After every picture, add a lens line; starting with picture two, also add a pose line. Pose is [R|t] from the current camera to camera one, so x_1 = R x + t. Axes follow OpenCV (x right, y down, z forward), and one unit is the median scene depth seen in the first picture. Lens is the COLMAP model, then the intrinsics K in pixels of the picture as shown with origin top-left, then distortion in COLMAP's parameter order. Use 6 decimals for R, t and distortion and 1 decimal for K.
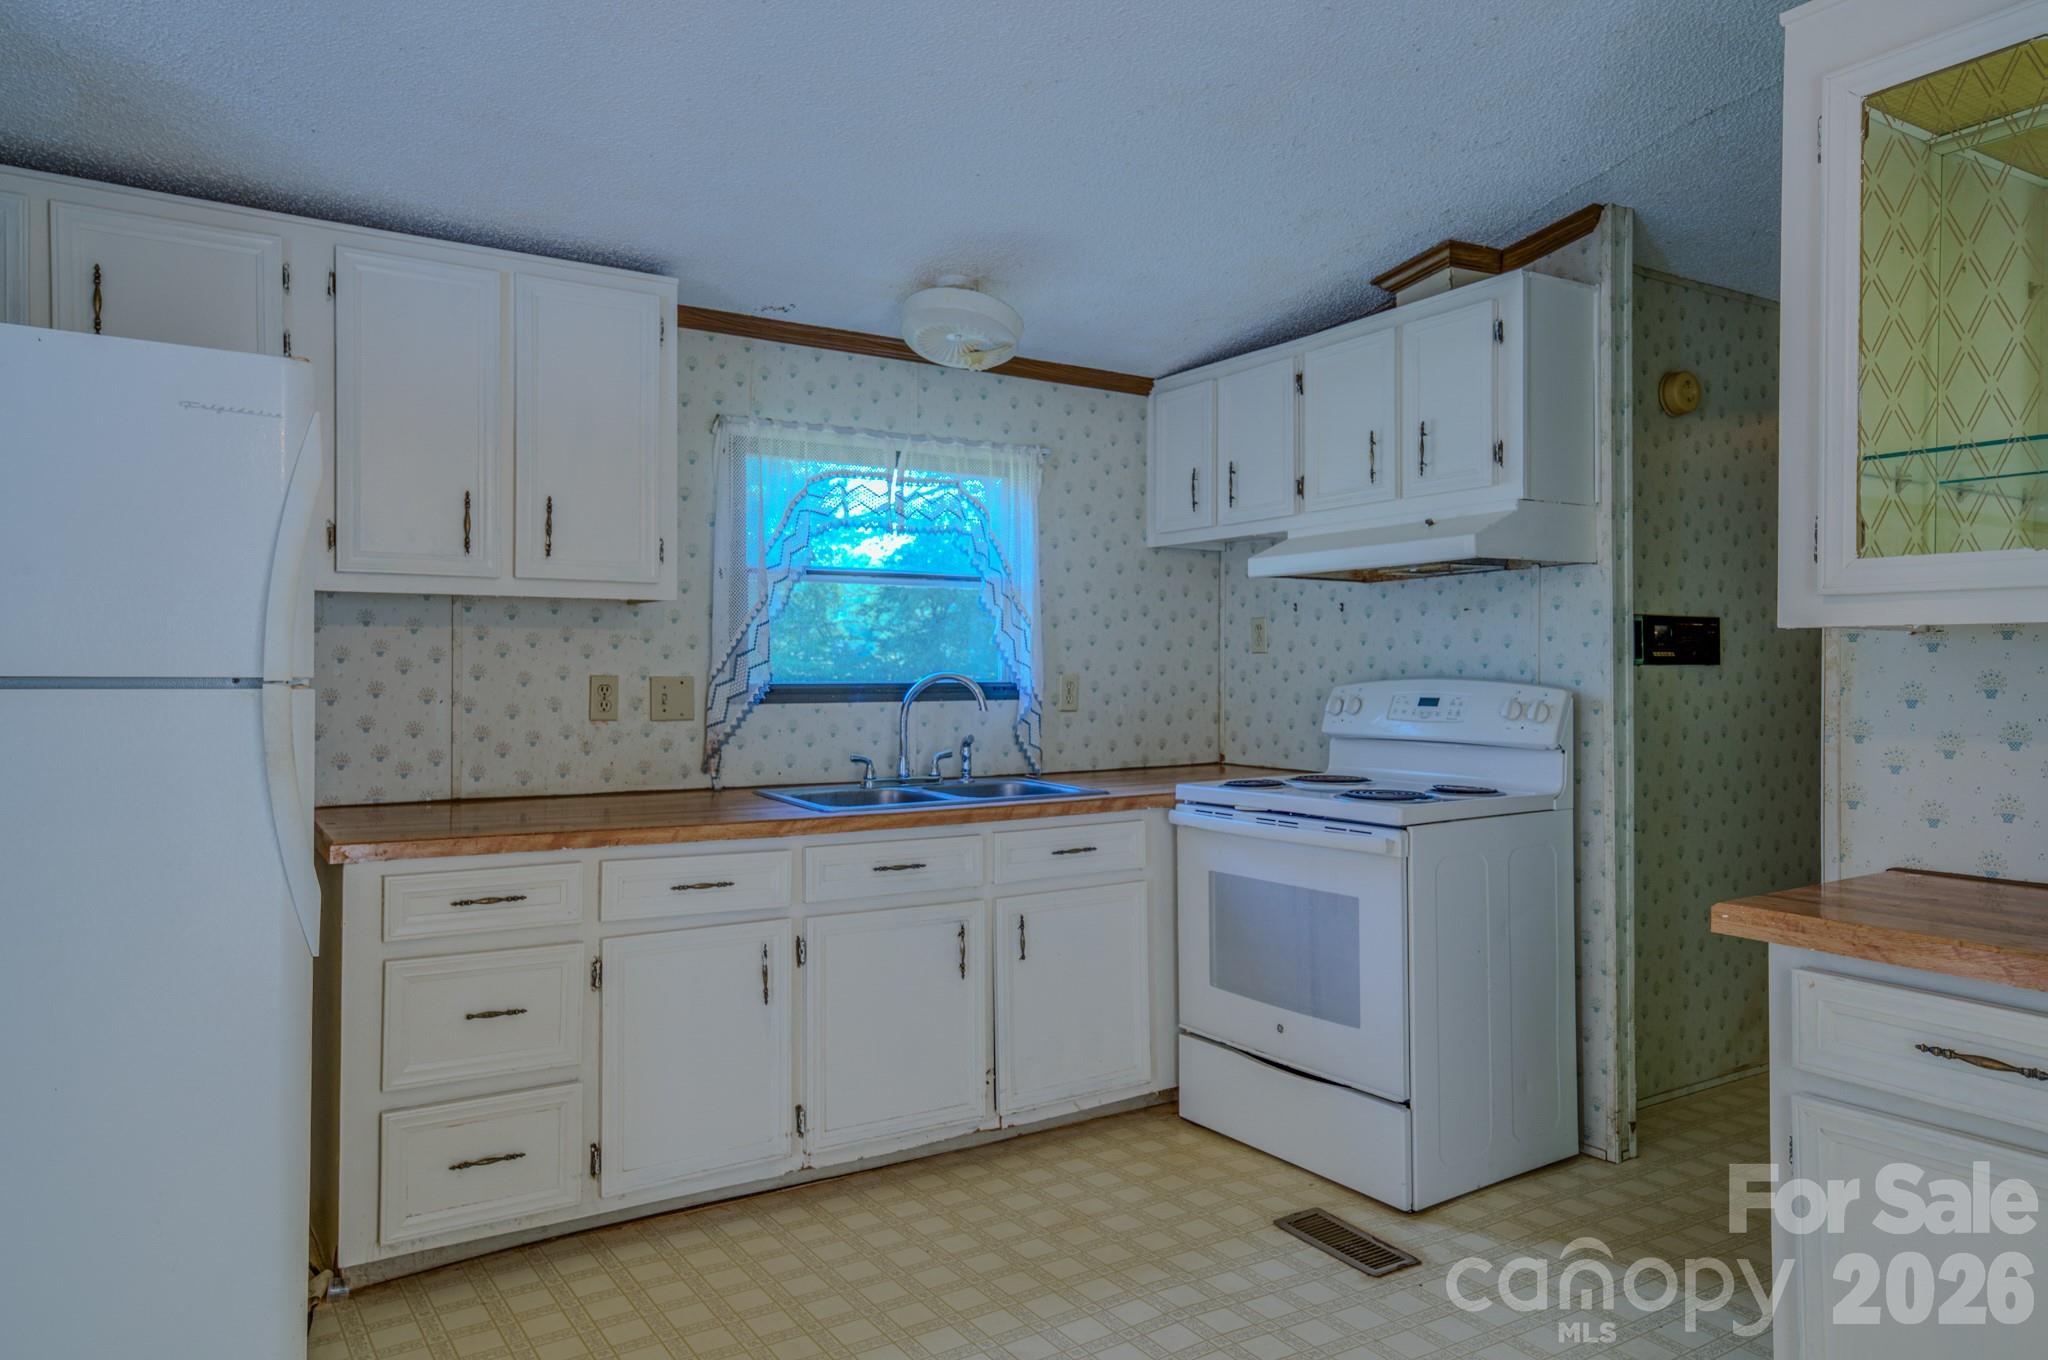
lens RADIAL K [[1341.8, 0, 1028.4], [0, 1341.8, 672.6], [0, 0, 1]] dist [0.025815, 0.003782]
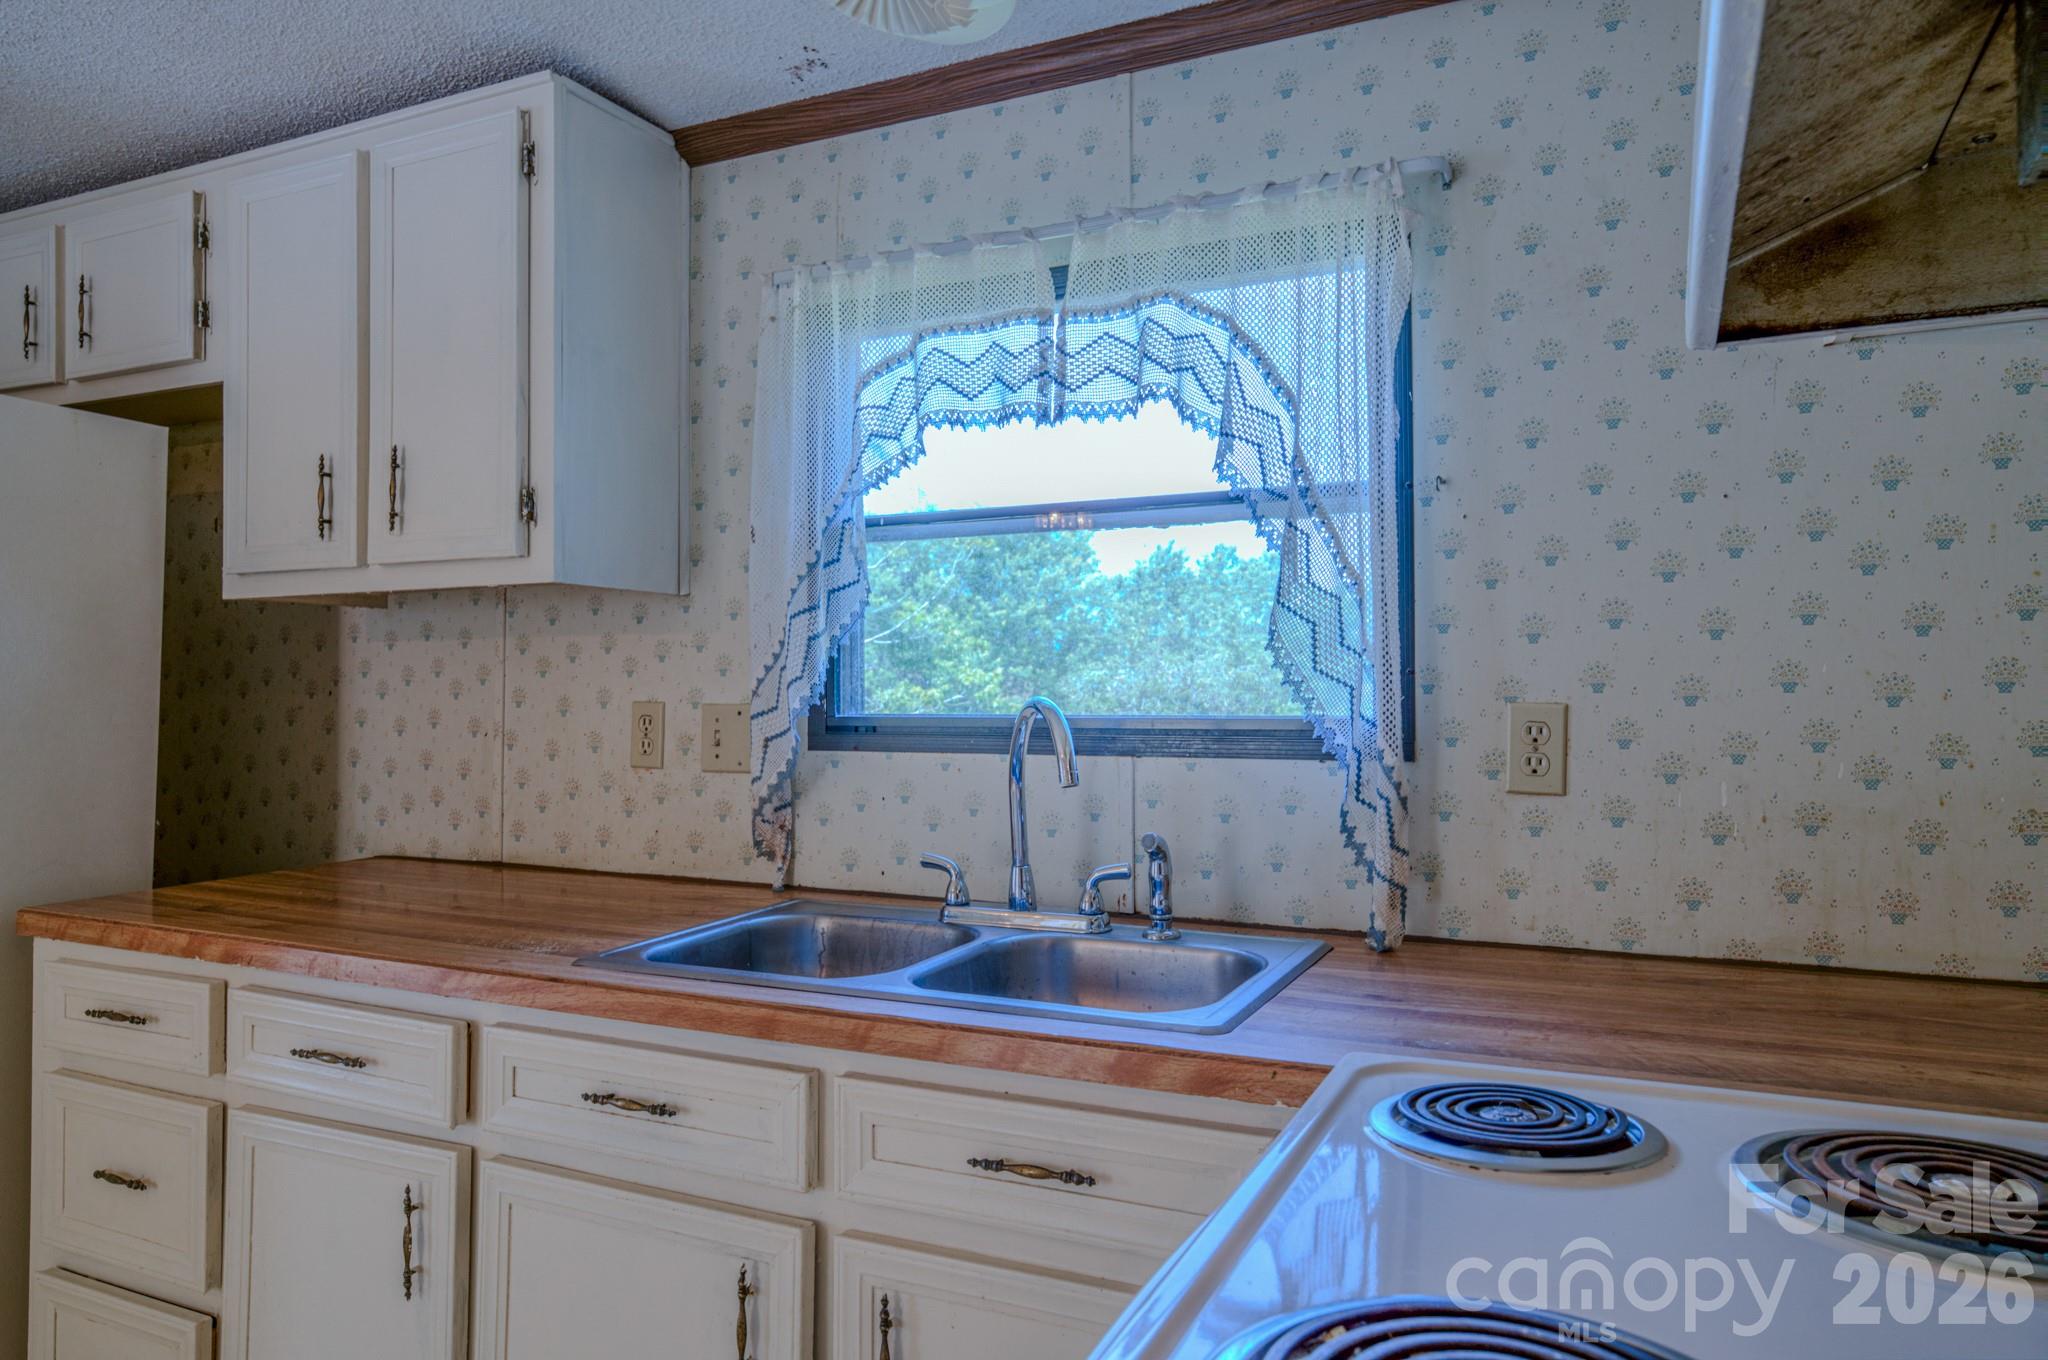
lens RADIAL K [[1324.7, 0, 1019.2], [0, 1324.7, 671.7], [0, 0, 1]] dist [0.026282, 0.000513]
pose [[0.522287, -0.016942, -0.852601, 0.369251], [-0.001640, 0.999781, -0.020871, 0.000819], [0.852768, 0.012299, 0.522145, 0.841729]]
